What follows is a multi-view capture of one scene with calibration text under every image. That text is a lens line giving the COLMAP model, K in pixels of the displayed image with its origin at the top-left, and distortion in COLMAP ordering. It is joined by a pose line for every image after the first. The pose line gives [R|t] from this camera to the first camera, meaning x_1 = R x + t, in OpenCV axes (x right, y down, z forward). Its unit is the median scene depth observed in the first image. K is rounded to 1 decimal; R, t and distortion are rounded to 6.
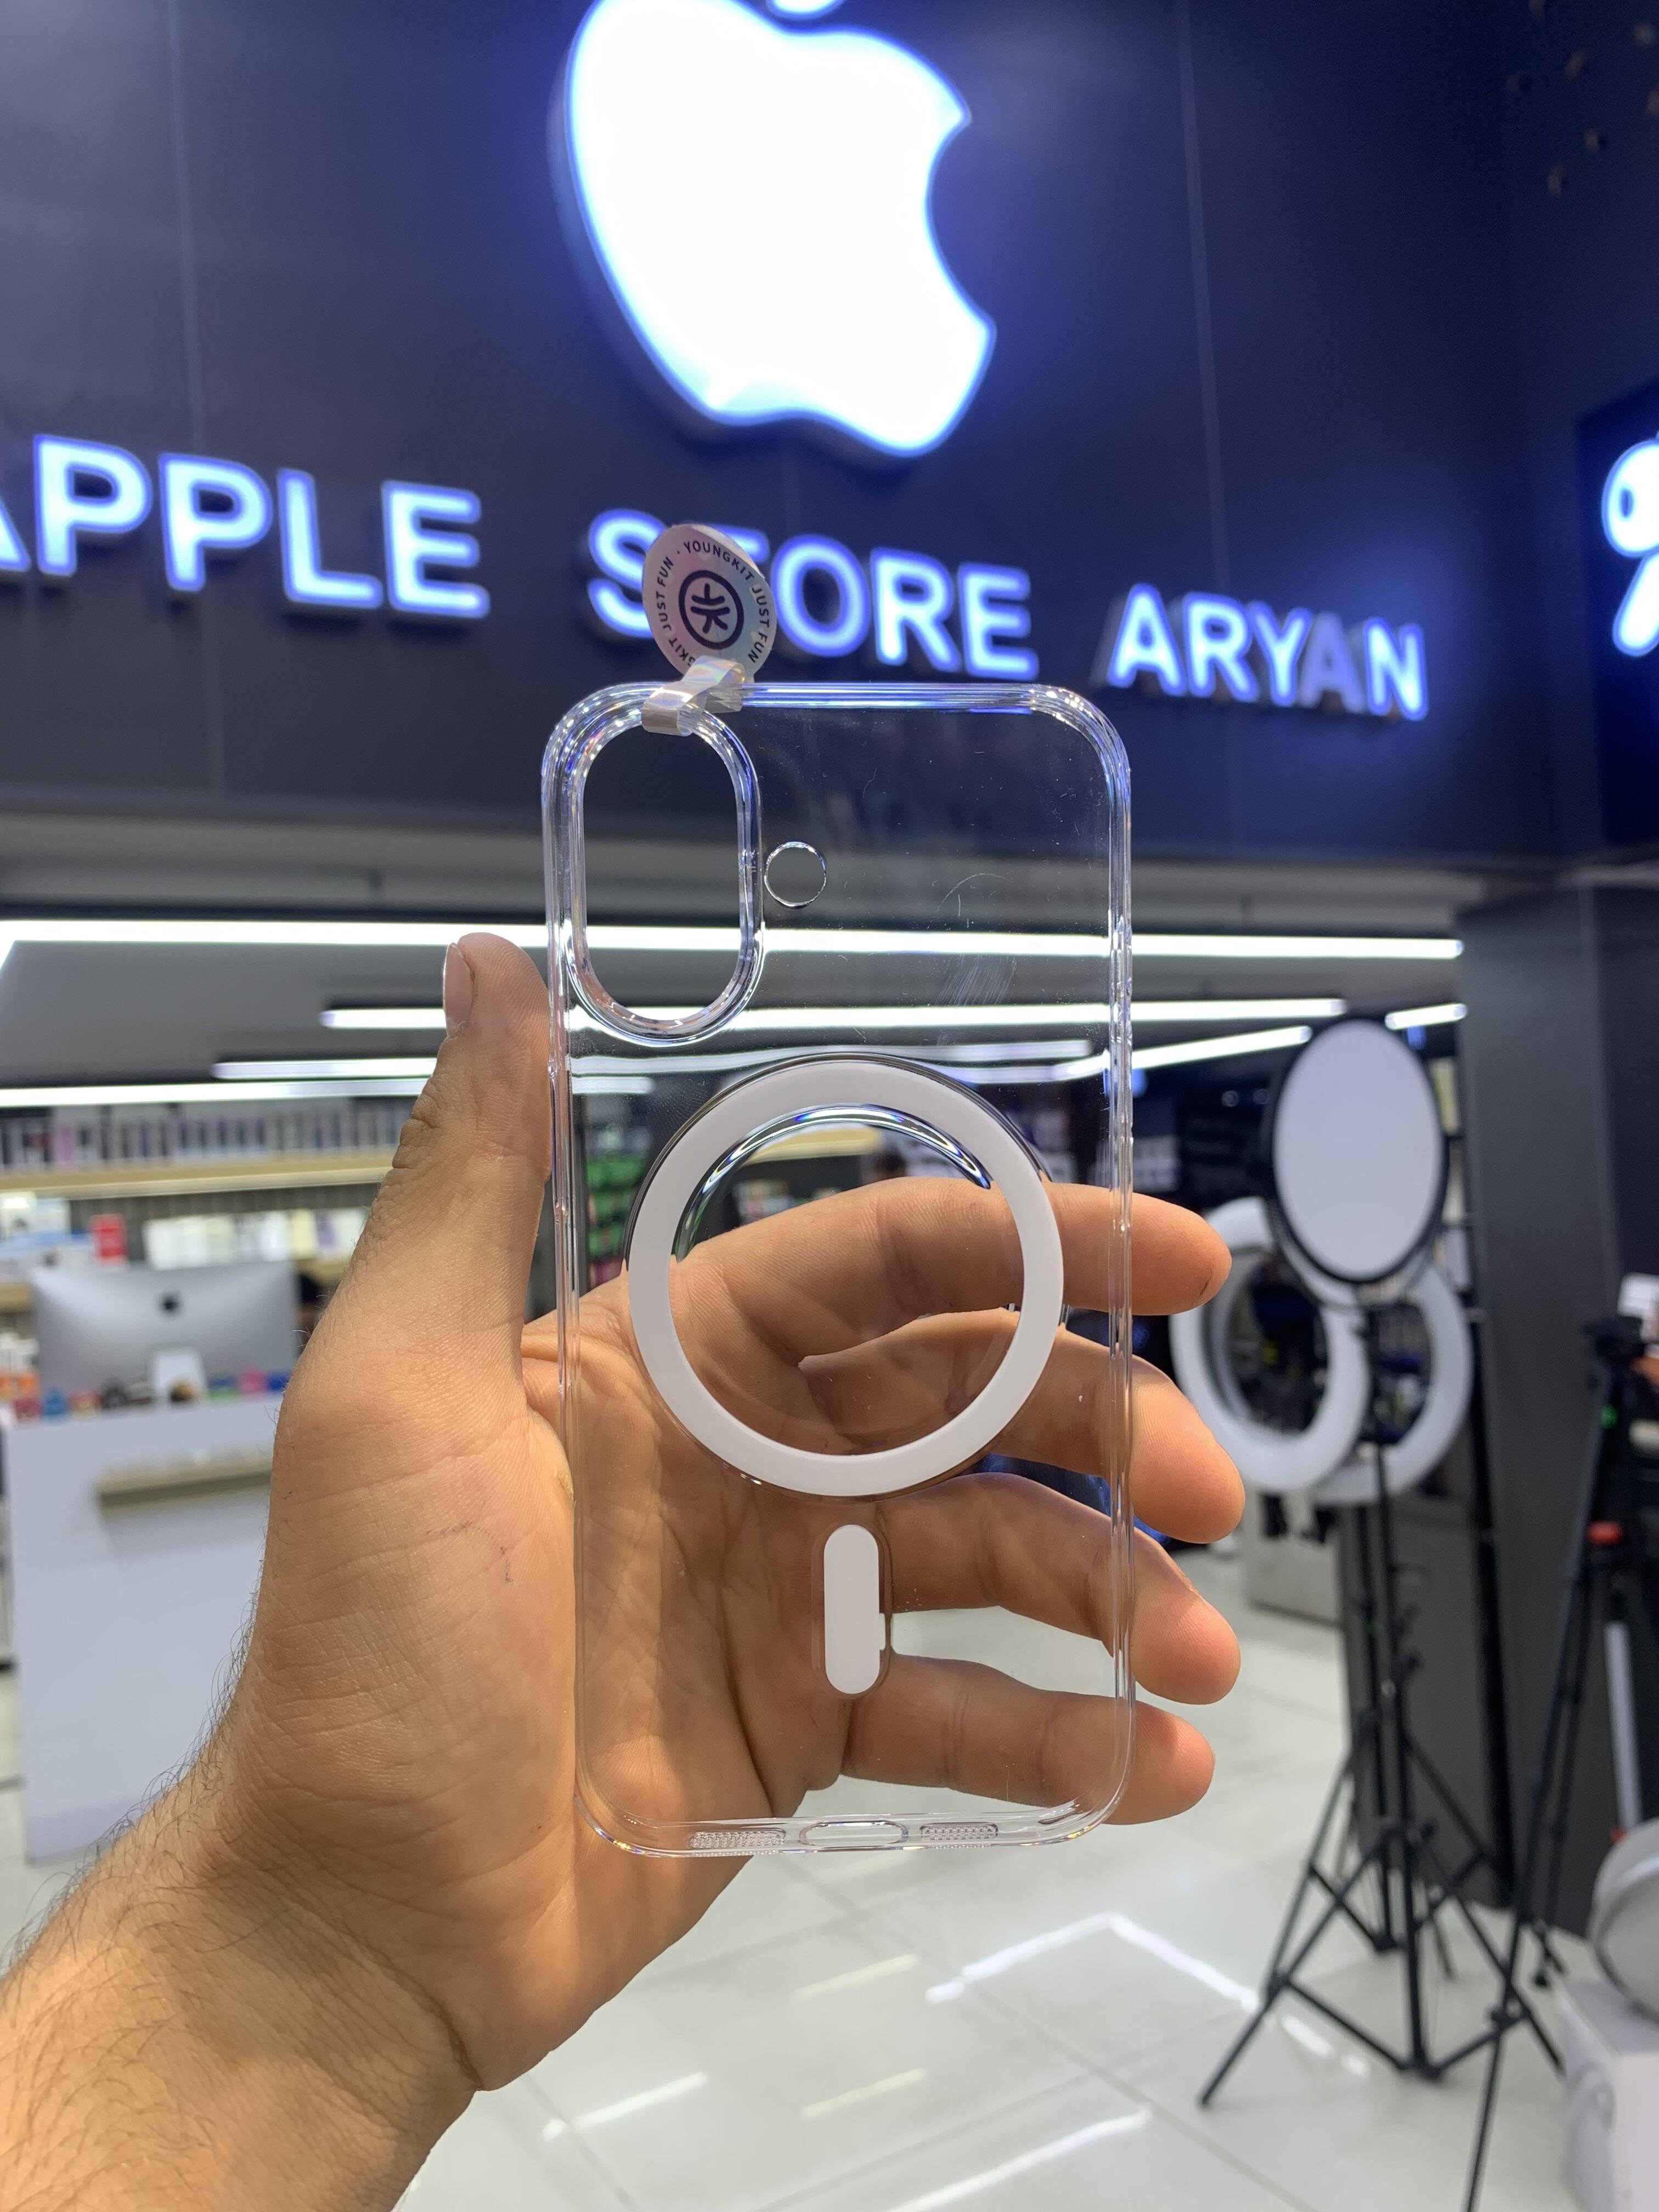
lens RADIAL K [[1751.6, 0, 911.8], [0, 1751.6, 1142.8], [0, 0, 1]] dist [-0.023670, 0.007770]
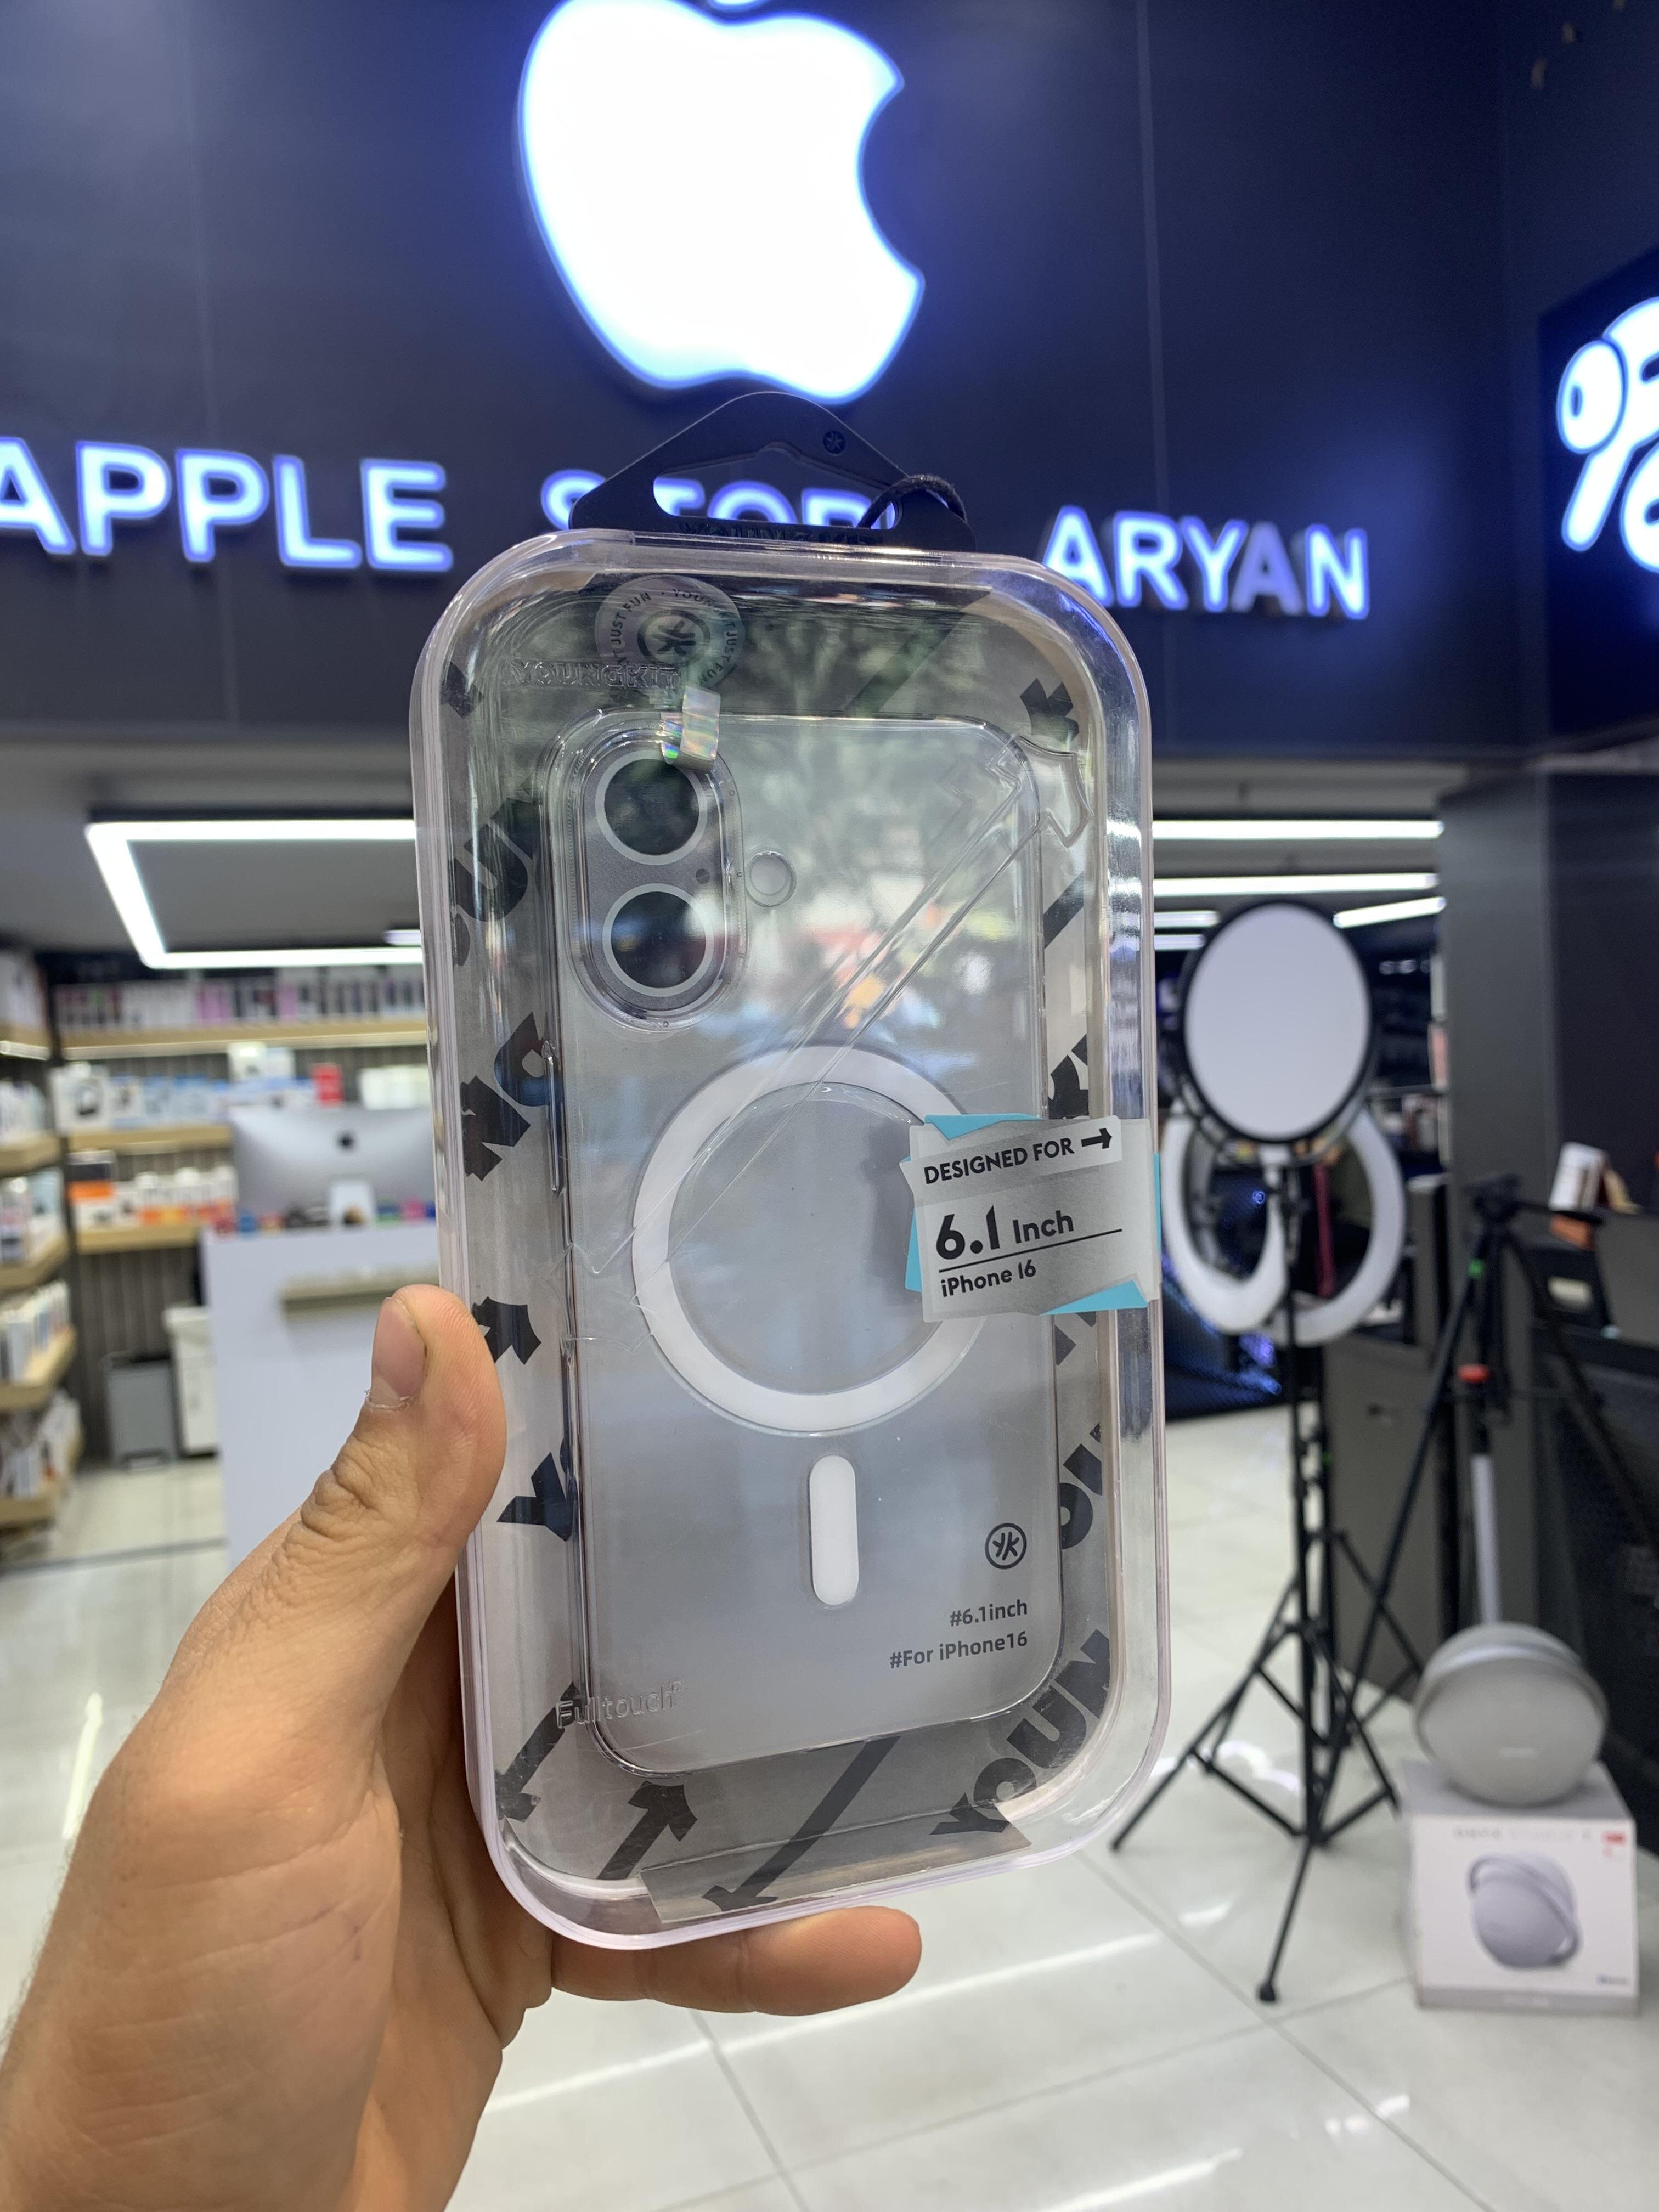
lens RADIAL K [[1751.6, 0, 916.2], [0, 1751.6, 1146.6], [0, 0, 1]] dist [-0.023670, 0.007770]
pose [[0.987183, 0.025050, -0.157617, 0.211922], [-0.012168, 0.996544, 0.082168, -0.005738], [0.159130, -0.079197, 0.984076, -0.127990]]
